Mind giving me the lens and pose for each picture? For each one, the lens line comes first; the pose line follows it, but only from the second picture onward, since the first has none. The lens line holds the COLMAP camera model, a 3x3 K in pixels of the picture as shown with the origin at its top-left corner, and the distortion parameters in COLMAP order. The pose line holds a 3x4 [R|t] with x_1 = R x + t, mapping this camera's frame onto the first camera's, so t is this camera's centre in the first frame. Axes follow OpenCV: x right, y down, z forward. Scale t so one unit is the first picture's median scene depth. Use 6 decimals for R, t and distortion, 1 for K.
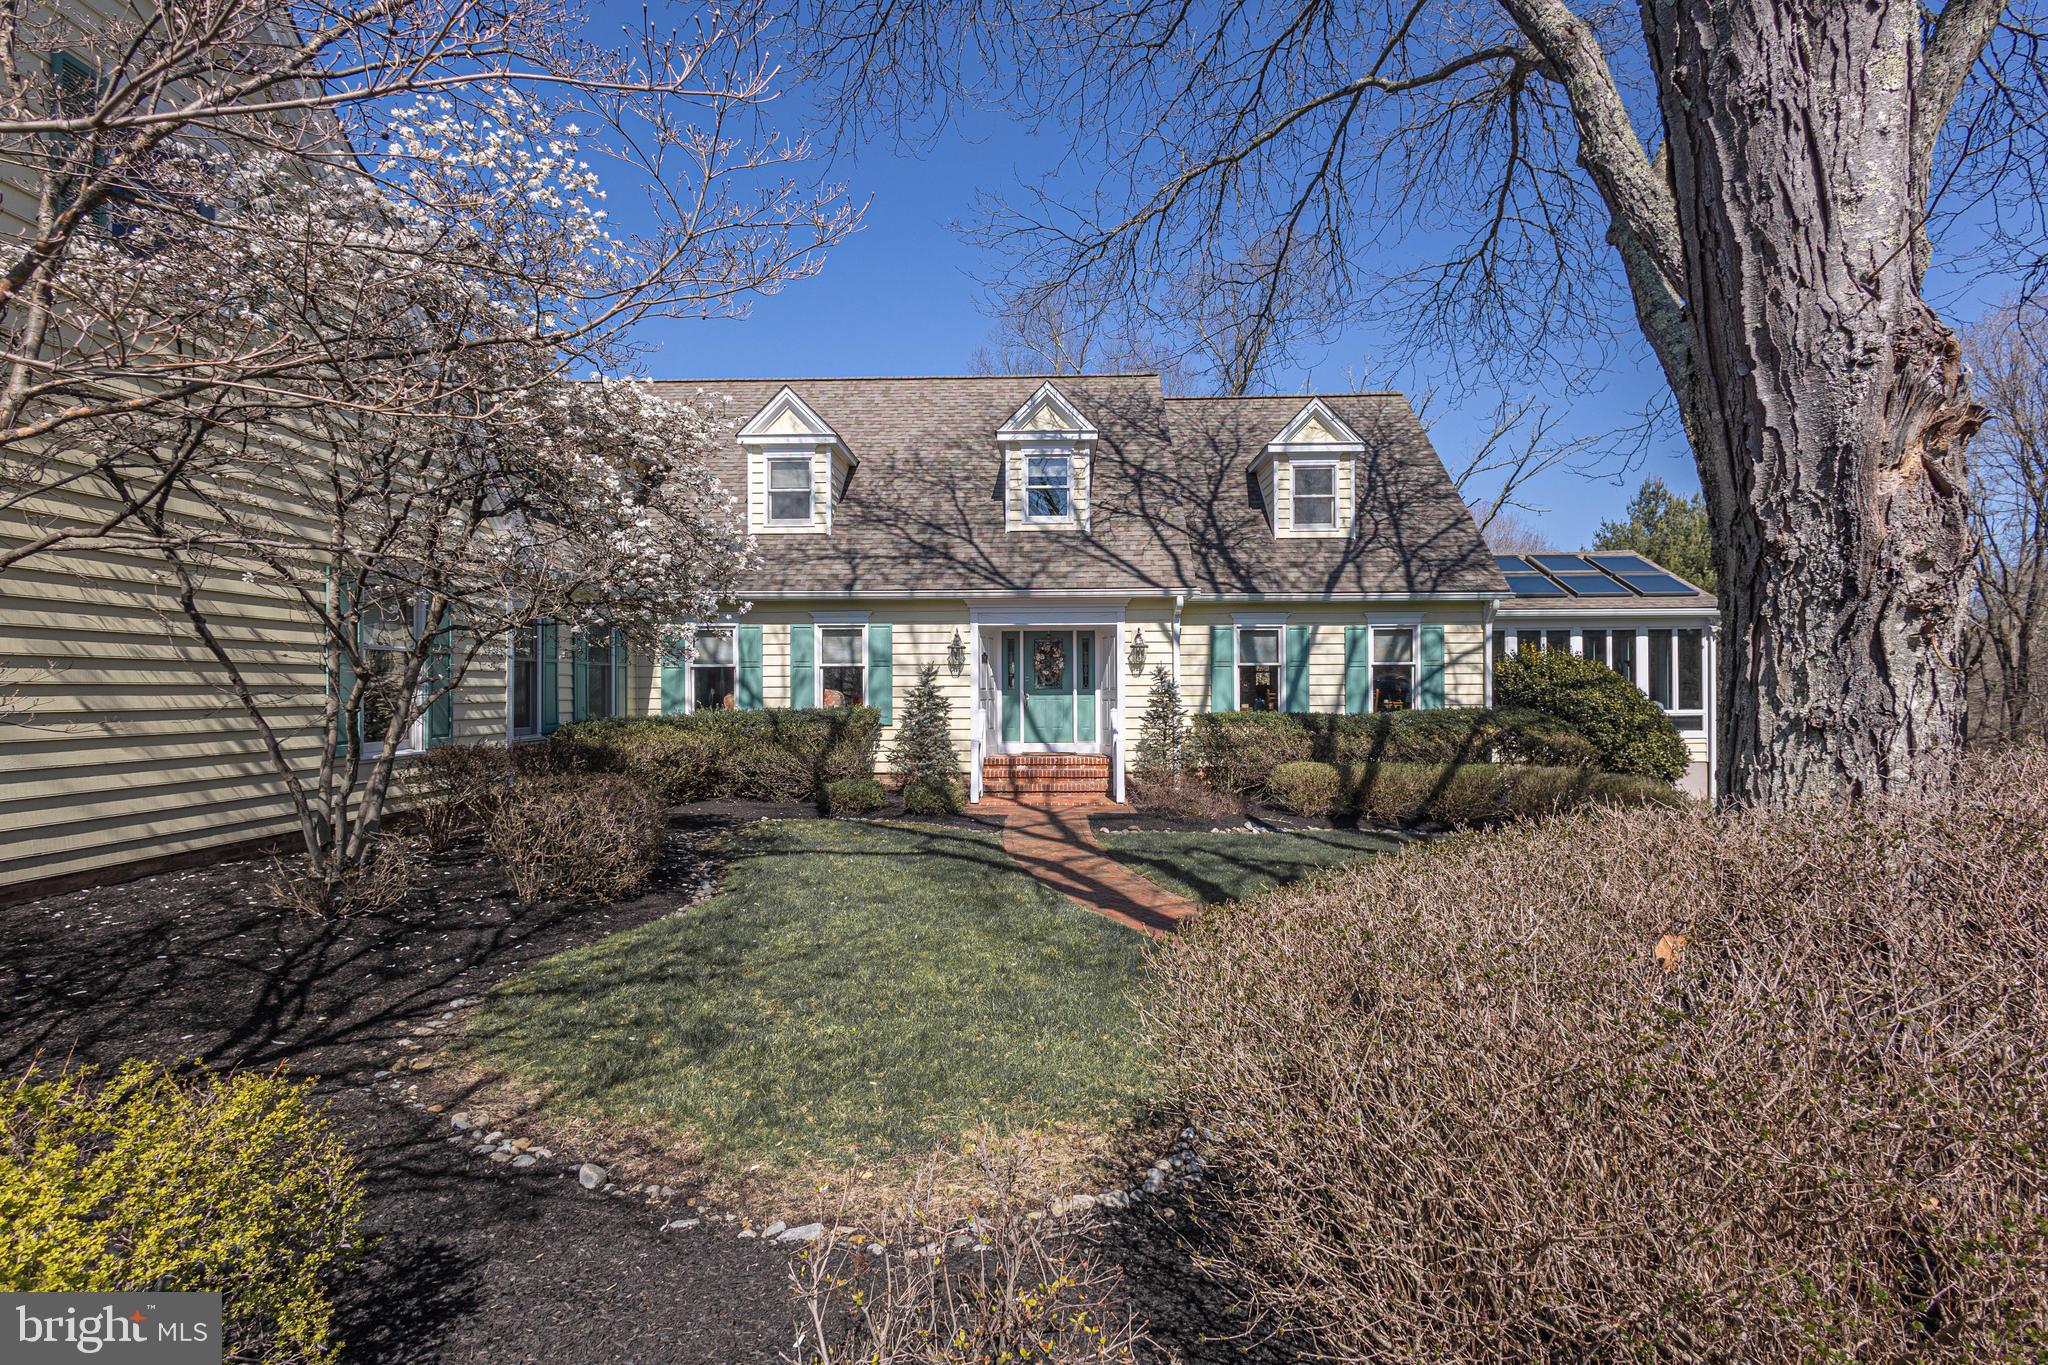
lens RADIAL K [[923.5, 0, 1024.0], [0, 923.5, 682.5], [0, 0, 1]] dist [0.001650, 0.000152]
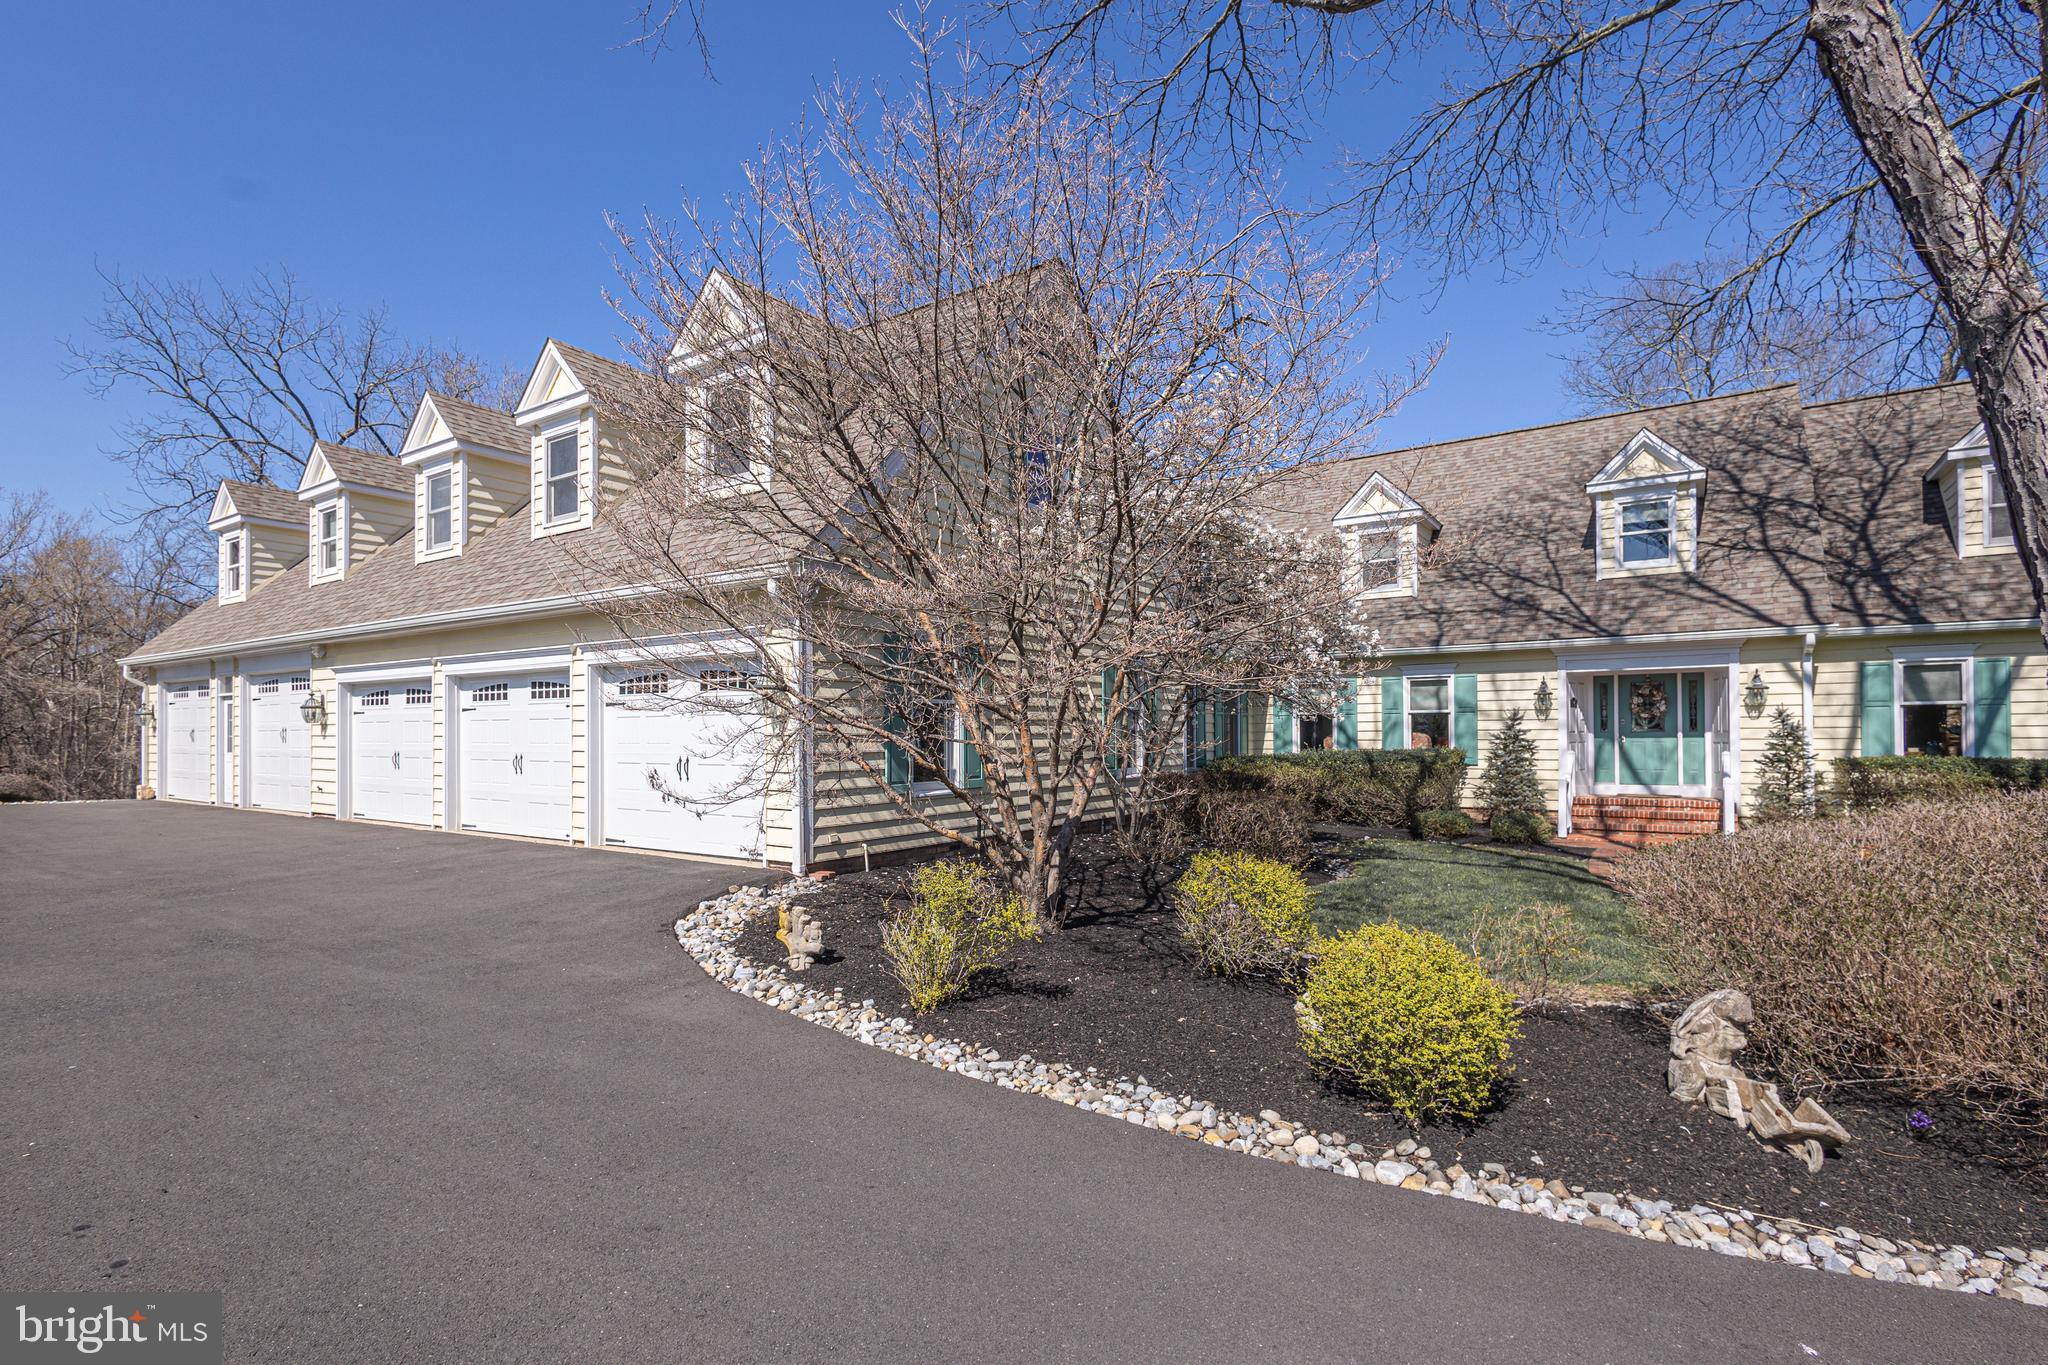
lens RADIAL K [[948.8, 0, 1030.7], [0, 948.8, 731.0], [0, 0, 1]] dist [0.003113, -0.000108]
pose [[0.839812, -0.003381, -0.542866, 0.025443], [0.007977, 0.999949, 0.006113, -0.005785], [0.542818, -0.009464, 0.839797, -0.246308]]
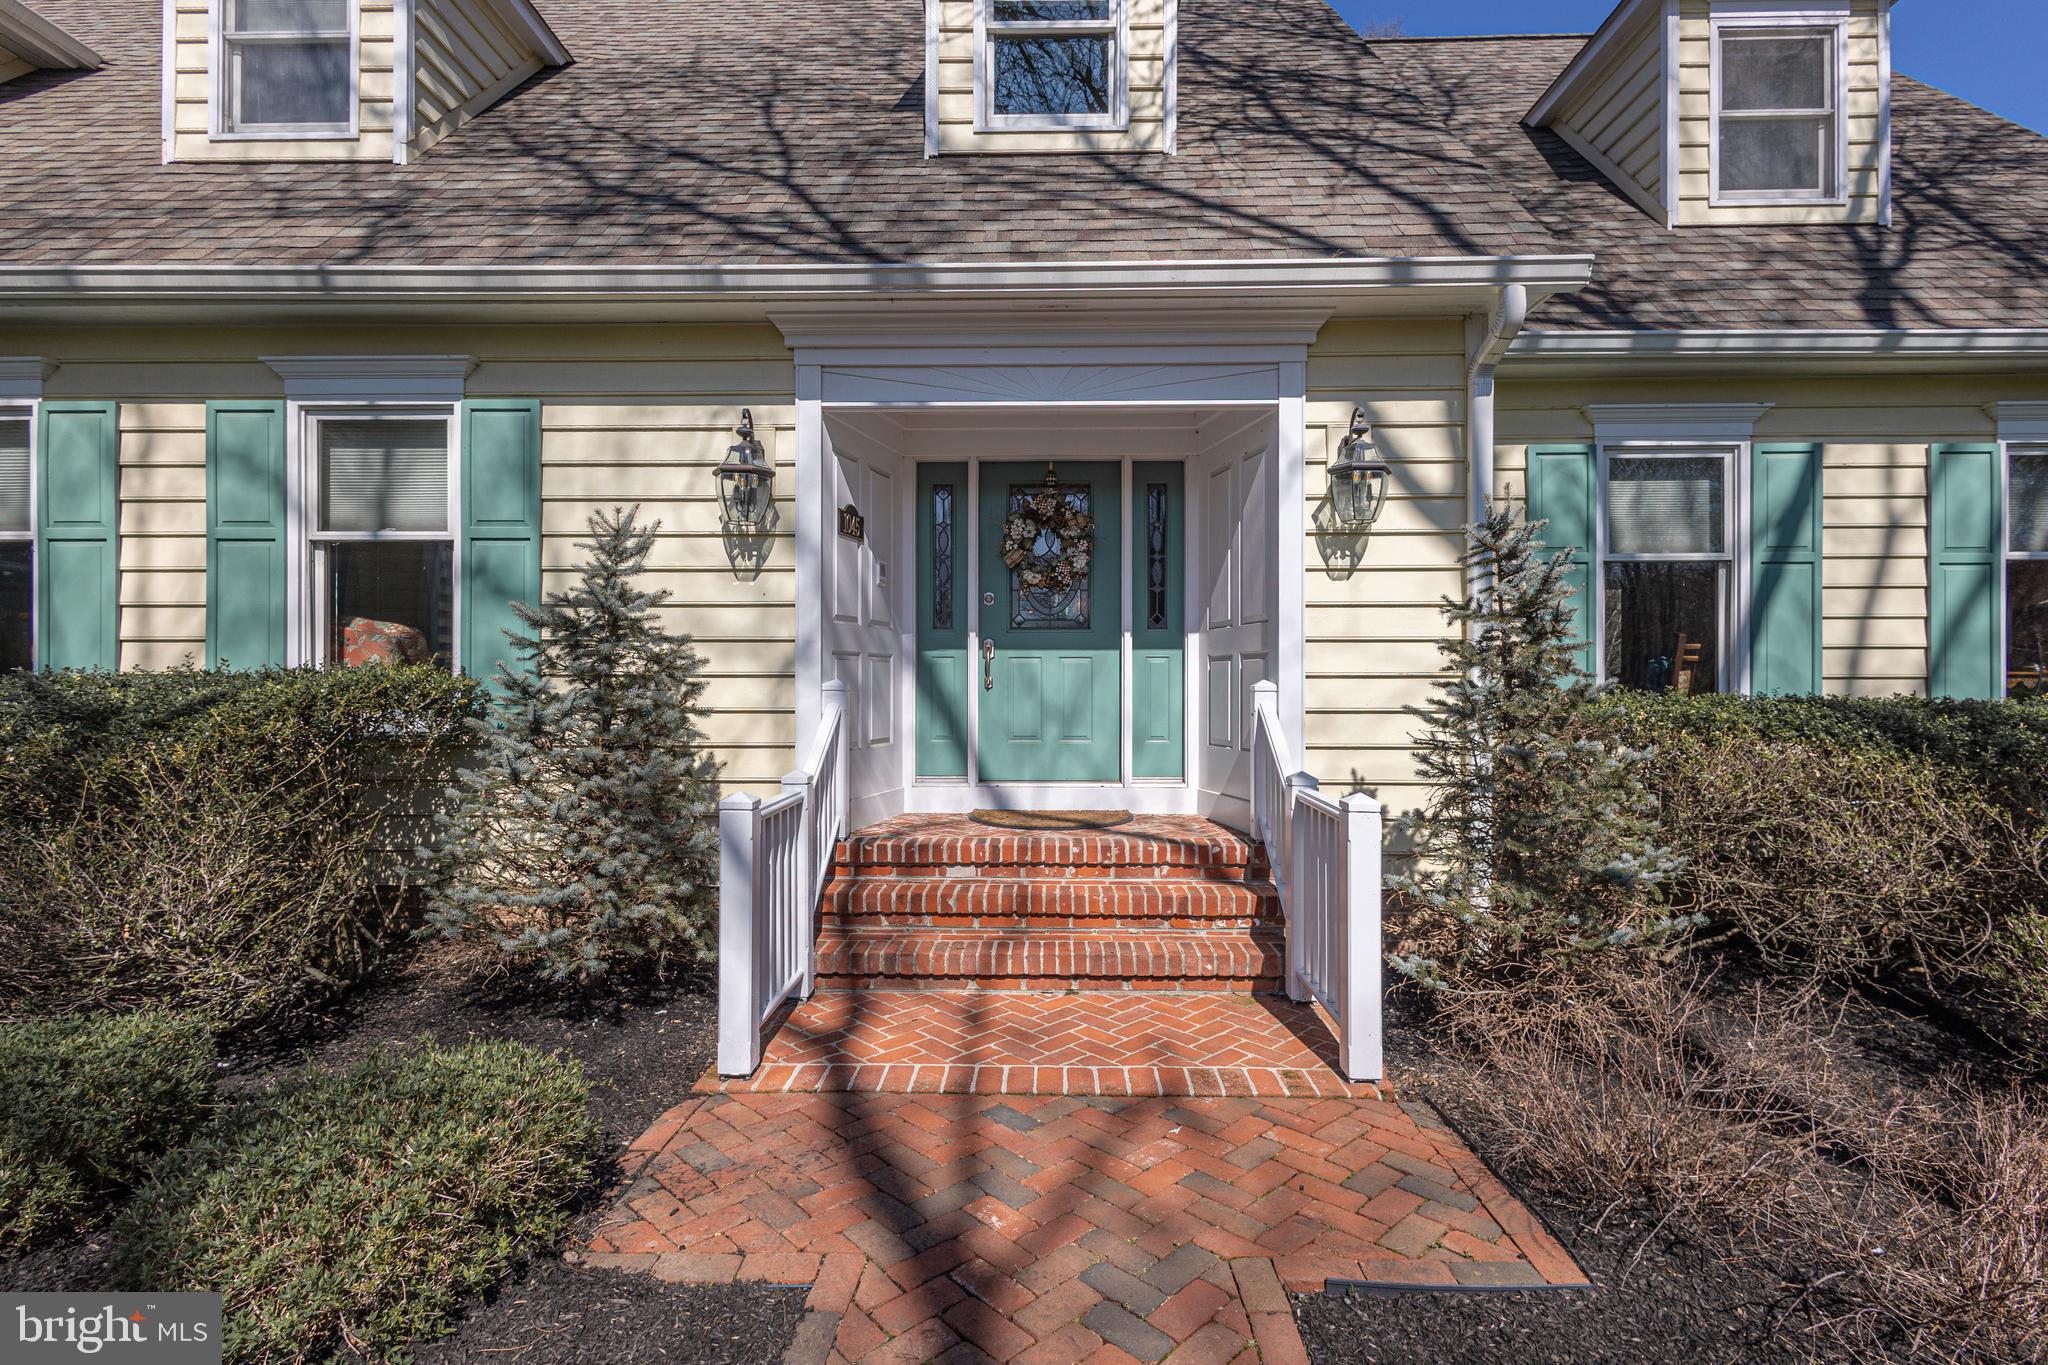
lens RADIAL K [[923.5, 0, 1024.0], [0, 923.5, 682.5], [0, 0, 1]] dist [0.001650, 0.000152]
pose [[0.999982, 0.004942, 0.003475, 0.016033], [-0.004977, 0.999937, 0.010020, 0.025303], [-0.003426, -0.010037, 0.999944, 0.684101]]
